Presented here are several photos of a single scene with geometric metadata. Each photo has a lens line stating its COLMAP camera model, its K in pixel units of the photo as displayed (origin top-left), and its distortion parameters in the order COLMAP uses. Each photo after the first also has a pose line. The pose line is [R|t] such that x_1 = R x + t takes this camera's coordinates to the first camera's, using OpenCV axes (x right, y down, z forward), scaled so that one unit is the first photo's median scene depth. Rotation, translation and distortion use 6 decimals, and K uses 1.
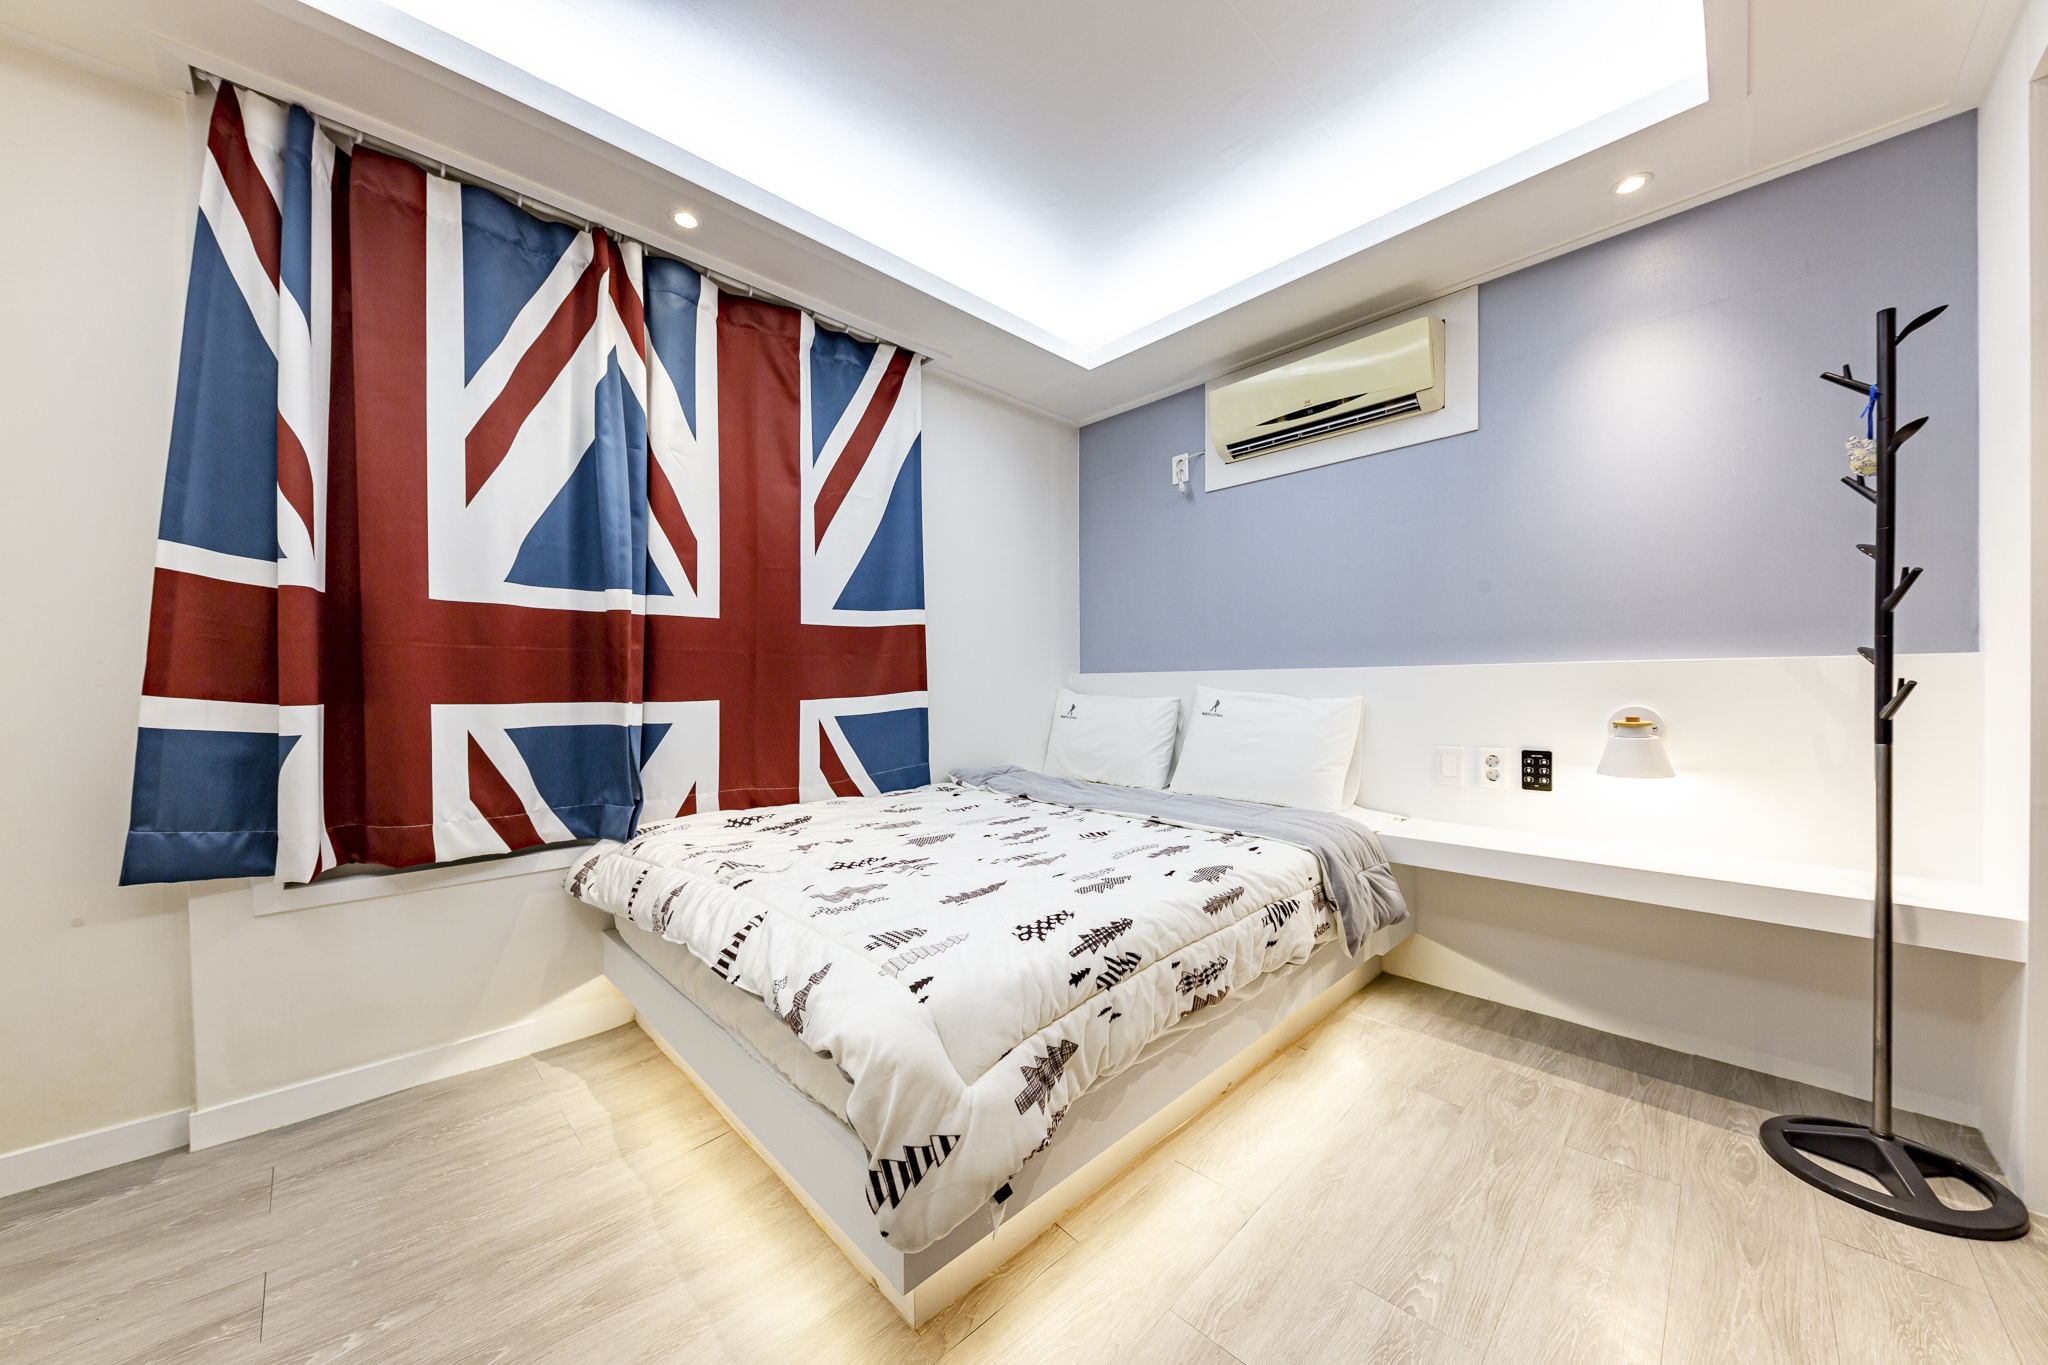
lens RADIAL K [[706.9, 0, 1027.0], [0, 706.9, 684.0], [0, 0, 1]] dist [0.002902, -0.001334]
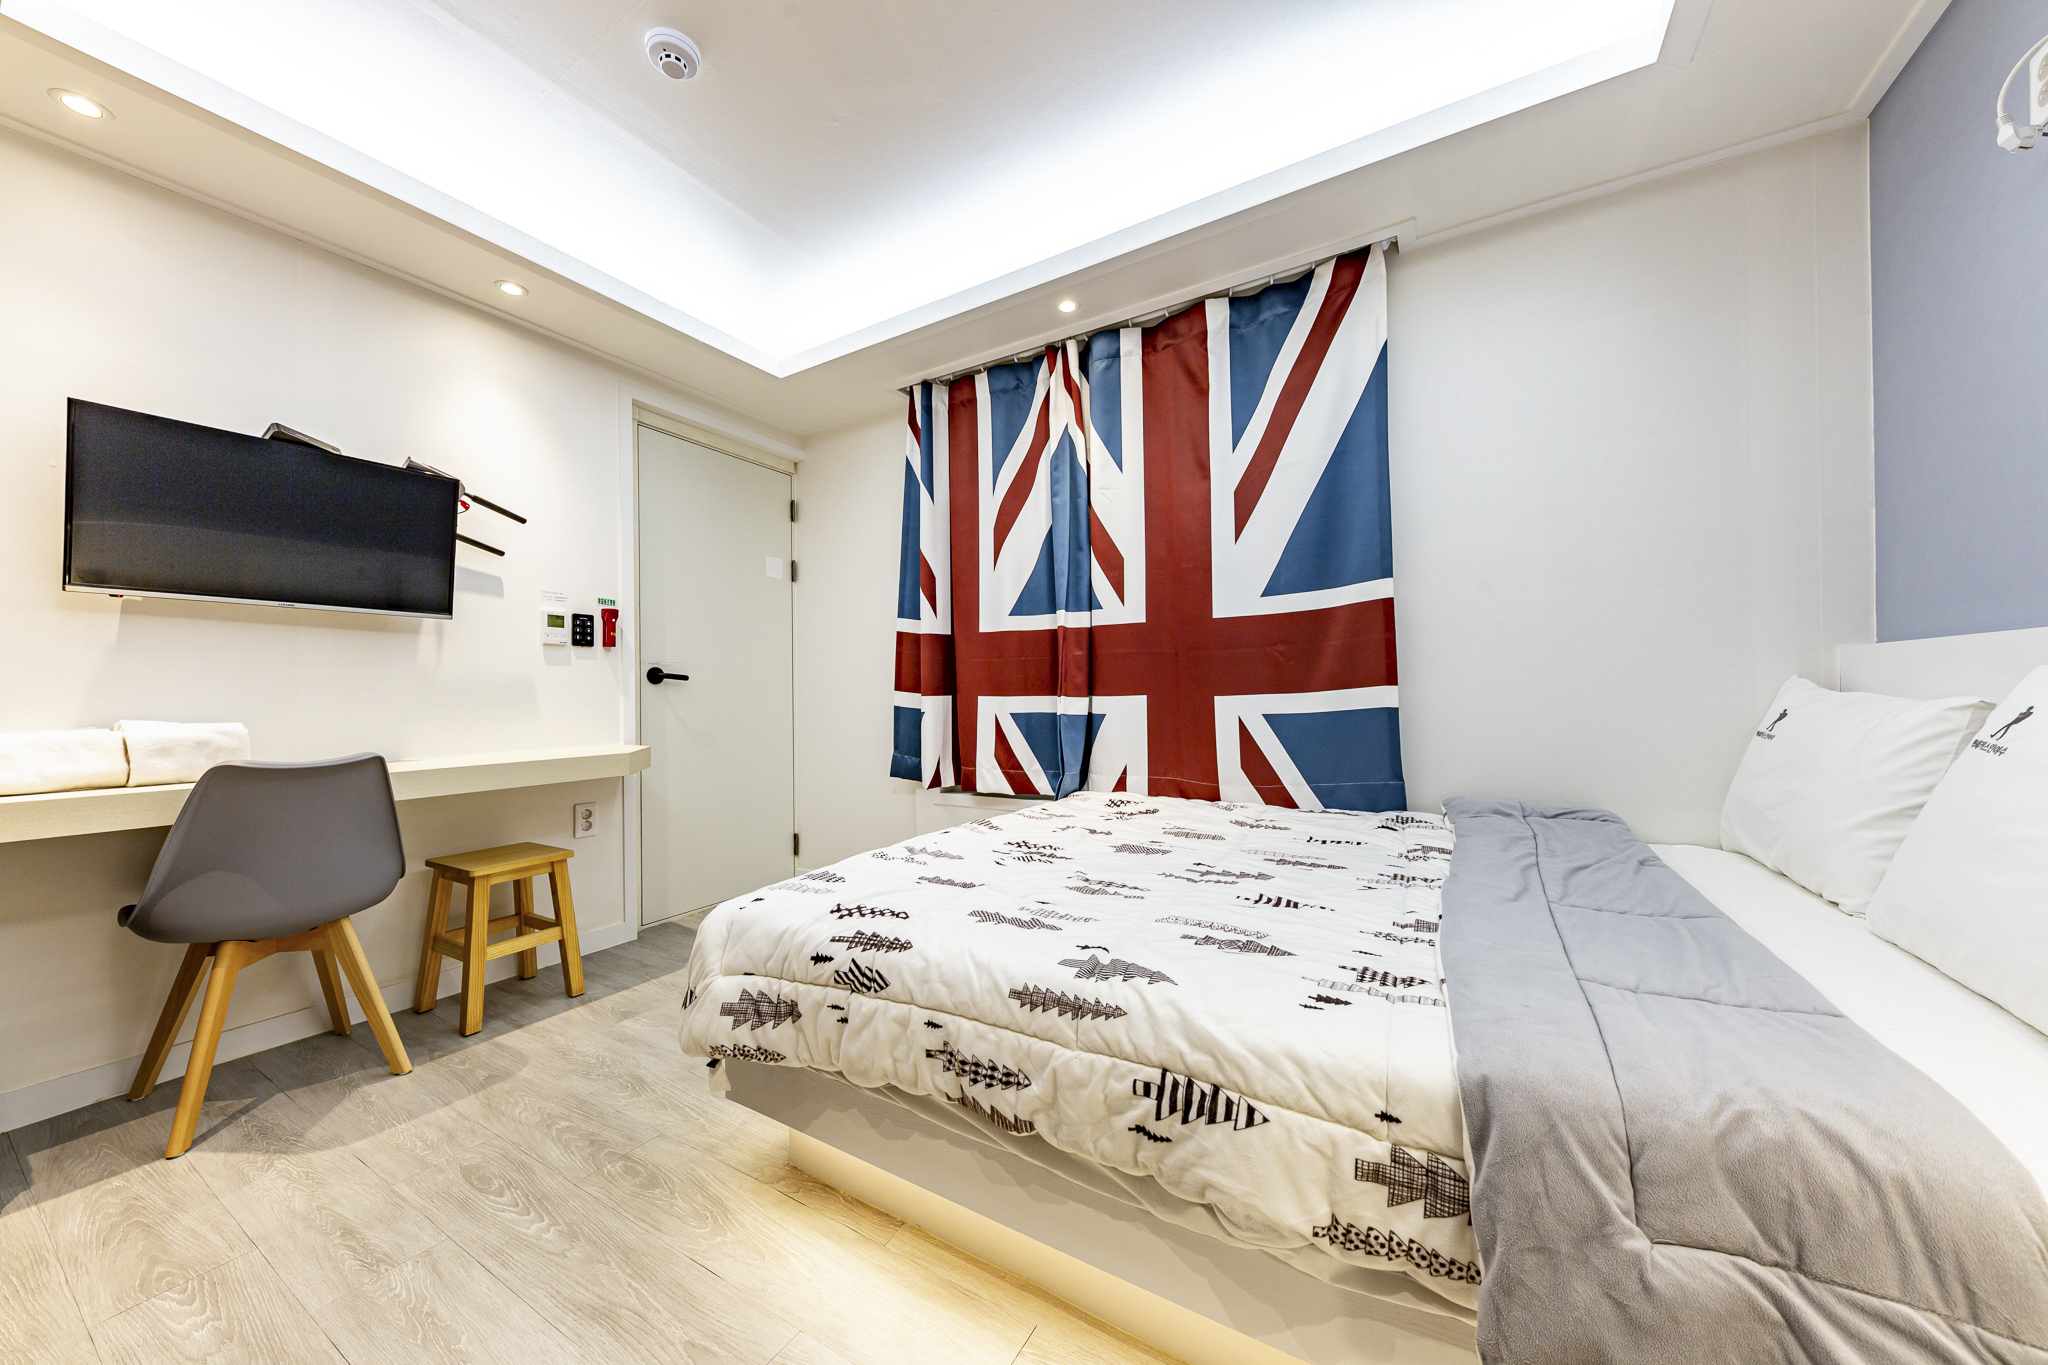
lens RADIAL K [[706.9, 0, 1017.4], [0, 706.9, 685.7], [0, 0, 1]] dist [0.002902, -0.001334]
pose [[0.242362, -0.005549, -0.970170, 0.646988], [0.016473, 0.999863, -0.001604, 0.006119], [0.970046, -0.015593, 0.242420, 0.569659]]
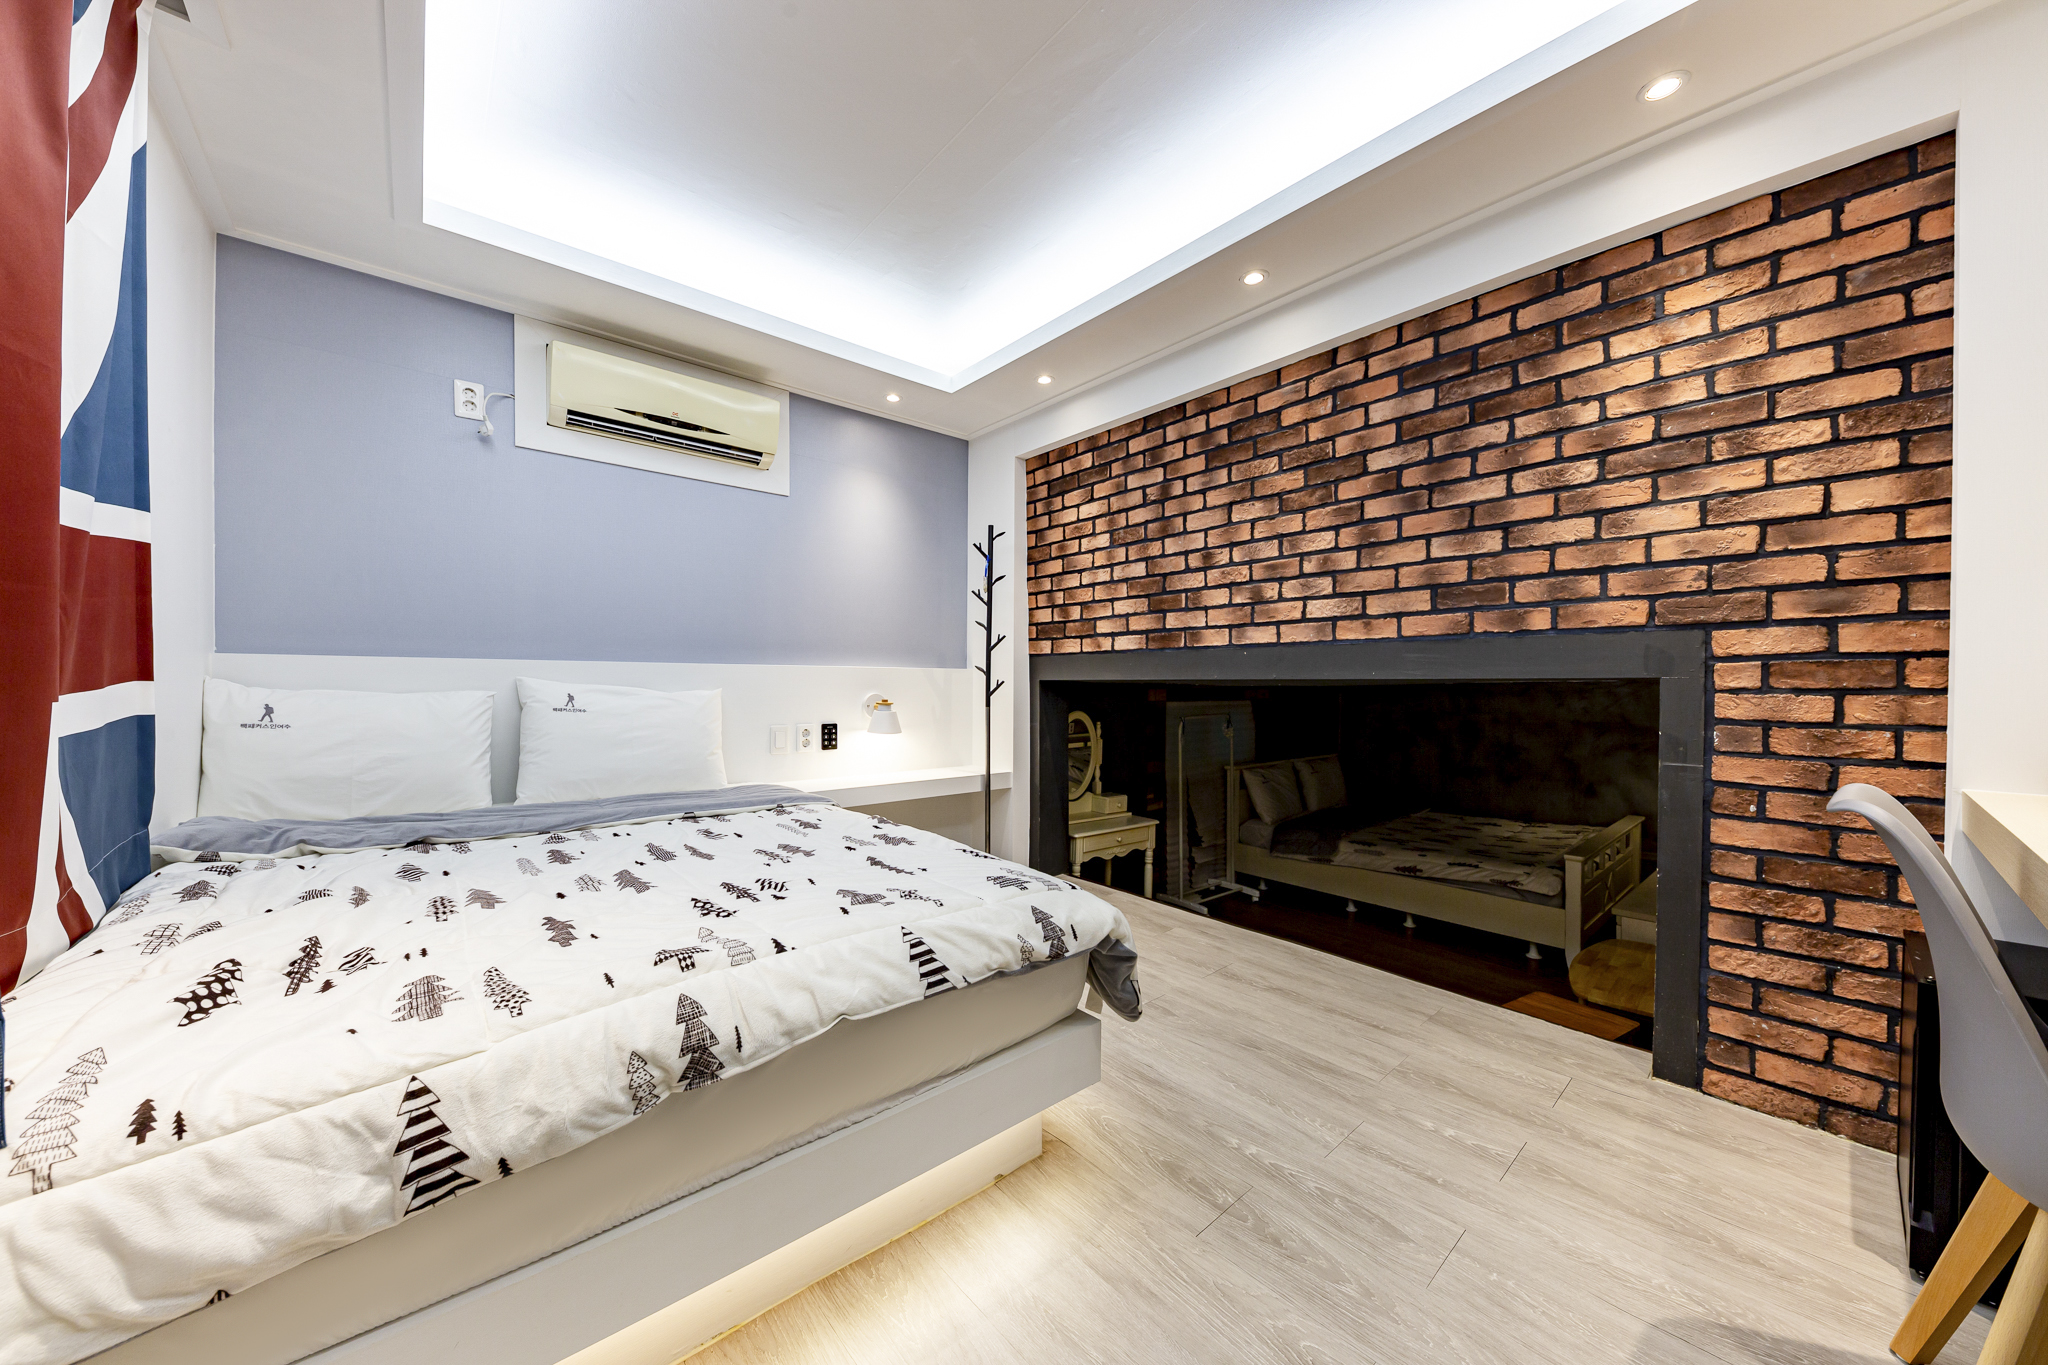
lens RADIAL K [[706.9, 0, 1026.2], [0, 706.9, 683.0], [0, 0, 1]] dist [0.002902, -0.001334]
pose [[0.060517, 0.005001, 0.998155, -0.782681], [-0.011632, 0.999923, -0.004305, 0.008317], [-0.998099, -0.011350, 0.060570, 0.493746]]
